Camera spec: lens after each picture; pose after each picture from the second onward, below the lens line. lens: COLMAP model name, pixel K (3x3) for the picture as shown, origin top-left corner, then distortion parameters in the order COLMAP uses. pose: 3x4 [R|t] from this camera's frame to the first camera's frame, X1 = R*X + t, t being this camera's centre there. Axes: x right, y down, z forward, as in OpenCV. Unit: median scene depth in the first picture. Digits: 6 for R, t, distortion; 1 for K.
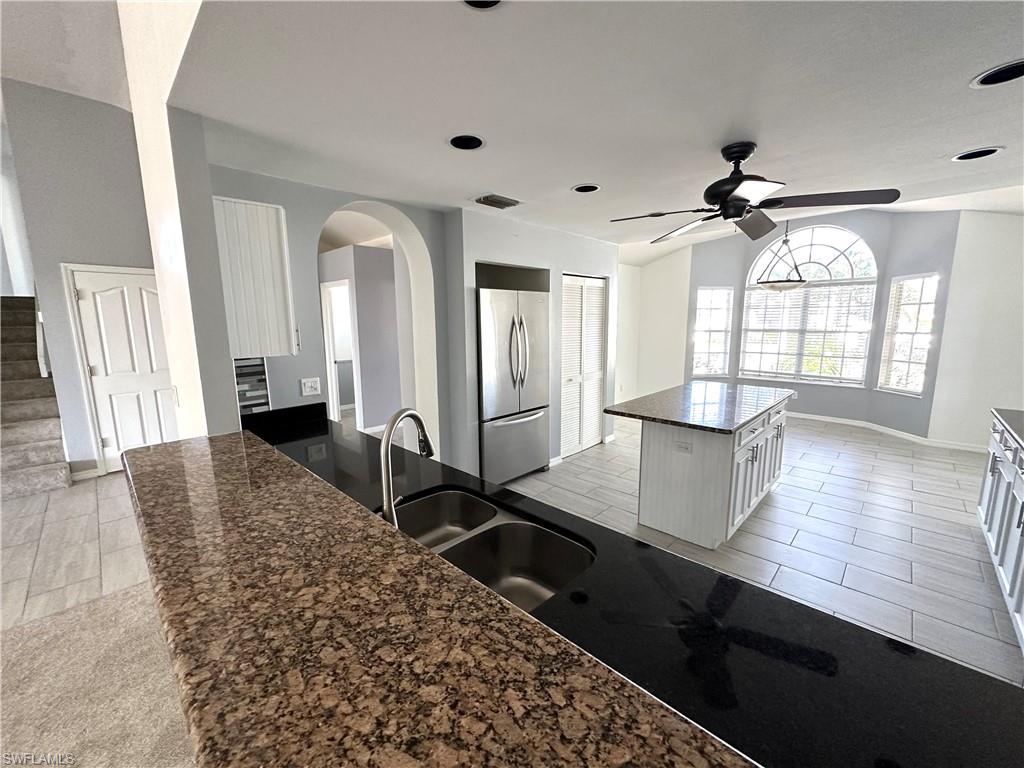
lens RADIAL K [[407.8, 0, 512.0], [0, 407.8, 384.0], [0, 0, 1]] dist [-0.003779, -0.000137]
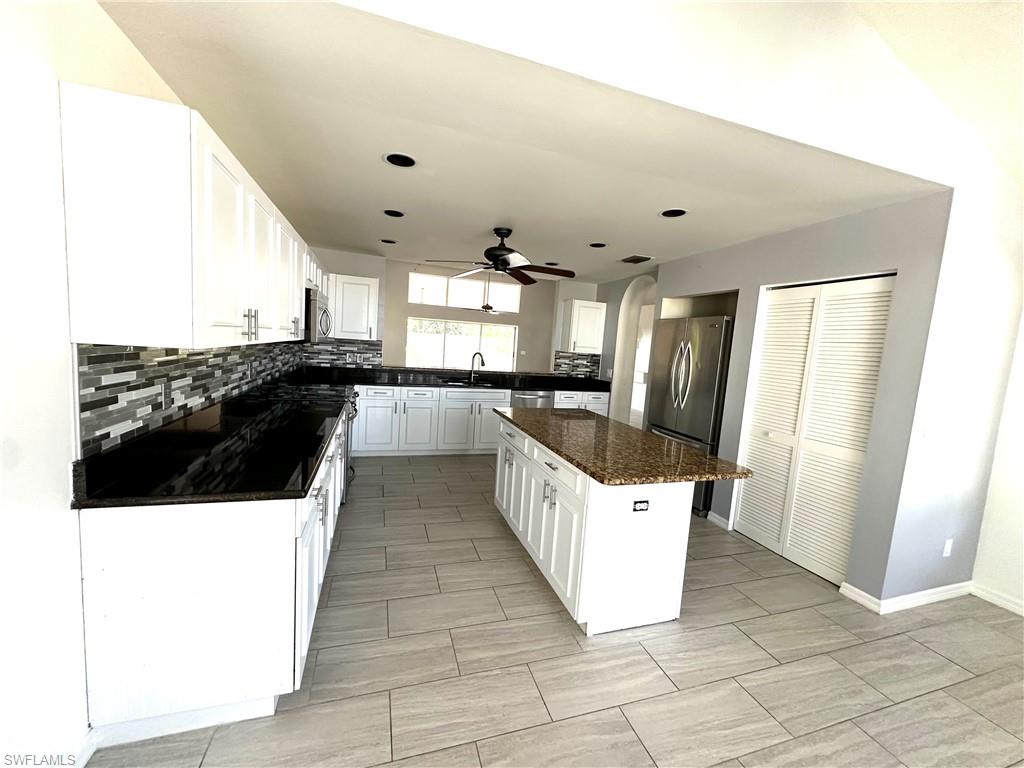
lens RADIAL K [[407.8, 0, 512.0], [0, 407.8, 384.0], [0, 0, 1]] dist [-0.003779, -0.000137]
pose [[-0.470063, 0.067693, -0.880033, 0.868896], [-0.199685, 0.963047, 0.180738, -0.119597], [0.859748, 0.260688, -0.439176, 0.817258]]
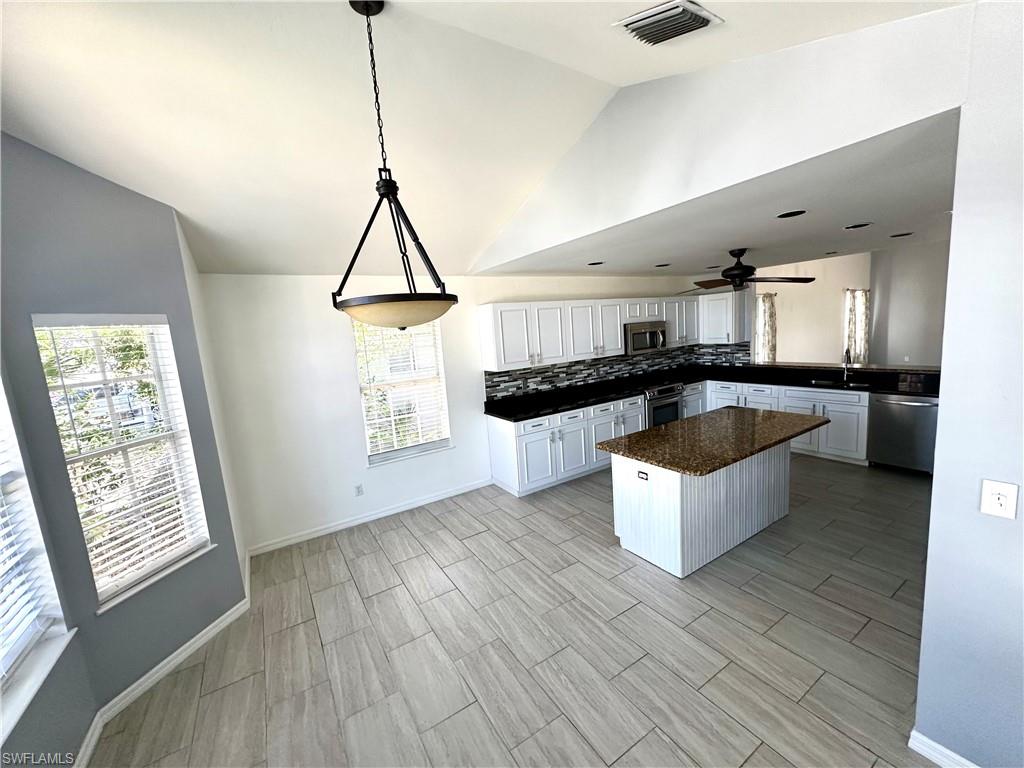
lens RADIAL K [[407.8, 0, 512.0], [0, 407.8, 384.0], [0, 0, 1]] dist [-0.003779, -0.000137]
pose [[-0.966992, 0.048060, 0.250233, 0.478404], [0.120205, 0.951947, 0.281687, -0.274222], [-0.224670, 0.302468, -0.926302, 1.344063]]
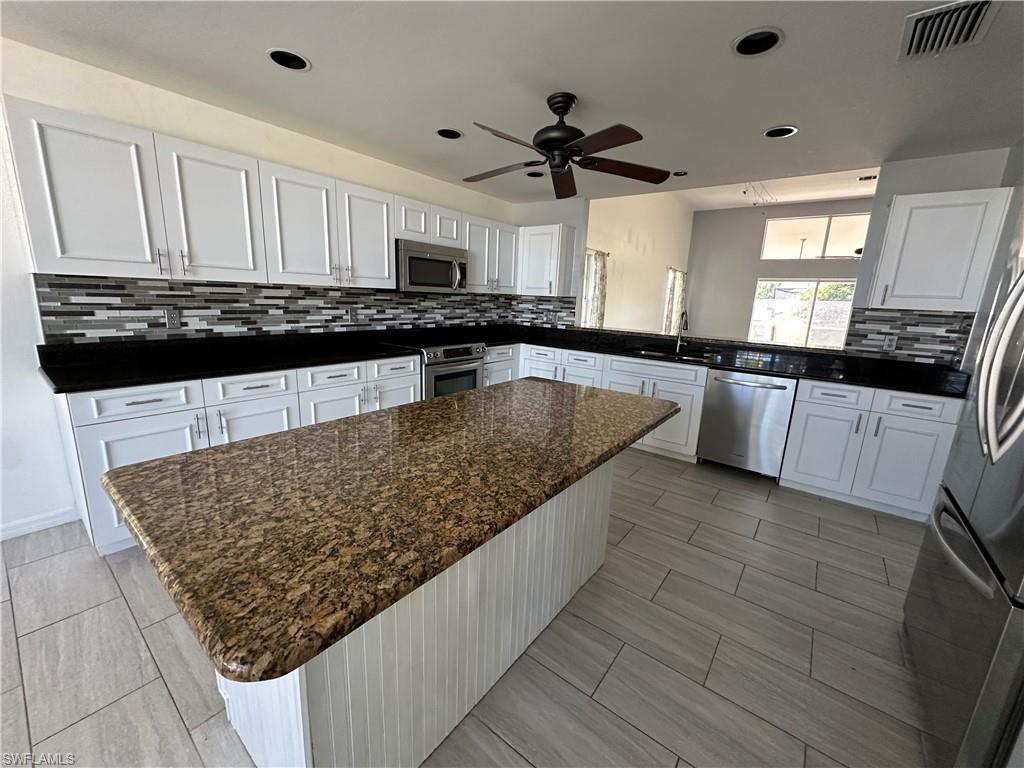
lens RADIAL K [[407.8, 0, 512.0], [0, 407.8, 384.0], [0, 0, 1]] dist [-0.003779, -0.000137]
pose [[-0.993988, -0.007362, -0.109238, 0.337049], [-0.046578, 0.931379, 0.361059, -0.113105], [0.099083, 0.363977, -0.926123, 0.945090]]
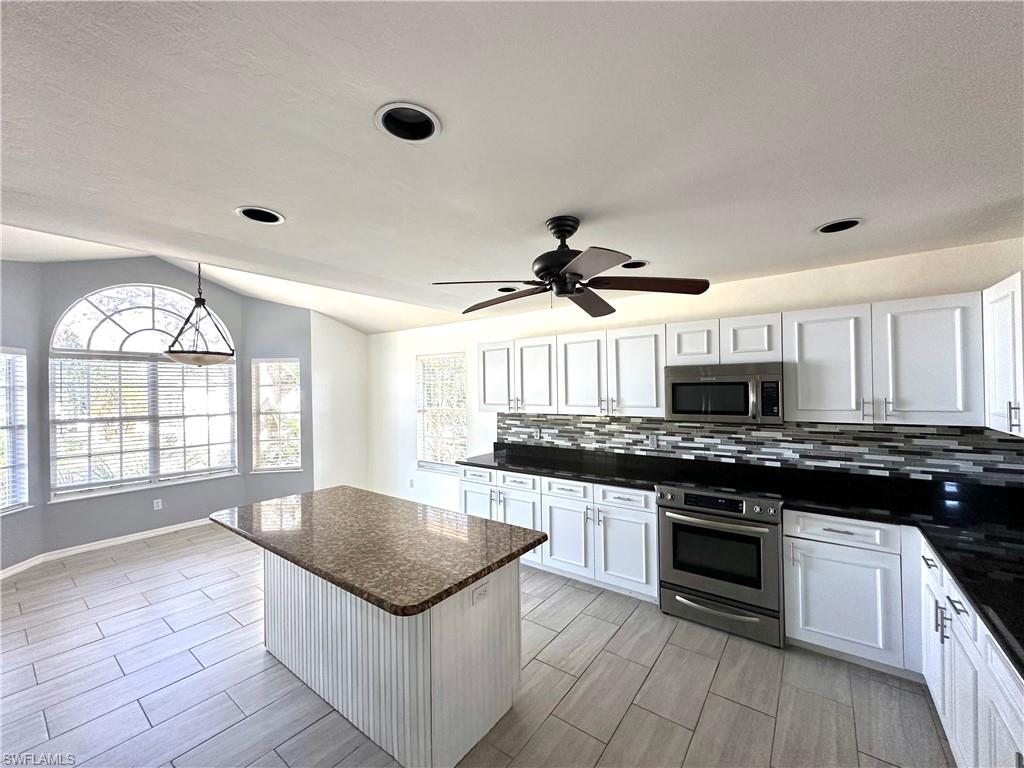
lens RADIAL K [[407.8, 0, 512.0], [0, 407.8, 384.0], [0, 0, 1]] dist [-0.003779, -0.000137]
pose [[-0.120802, 0.020282, 0.992469, -0.147533], [0.171458, 0.985191, 0.000736, -0.099958], [-0.977757, 0.170256, -0.122491, 0.546812]]
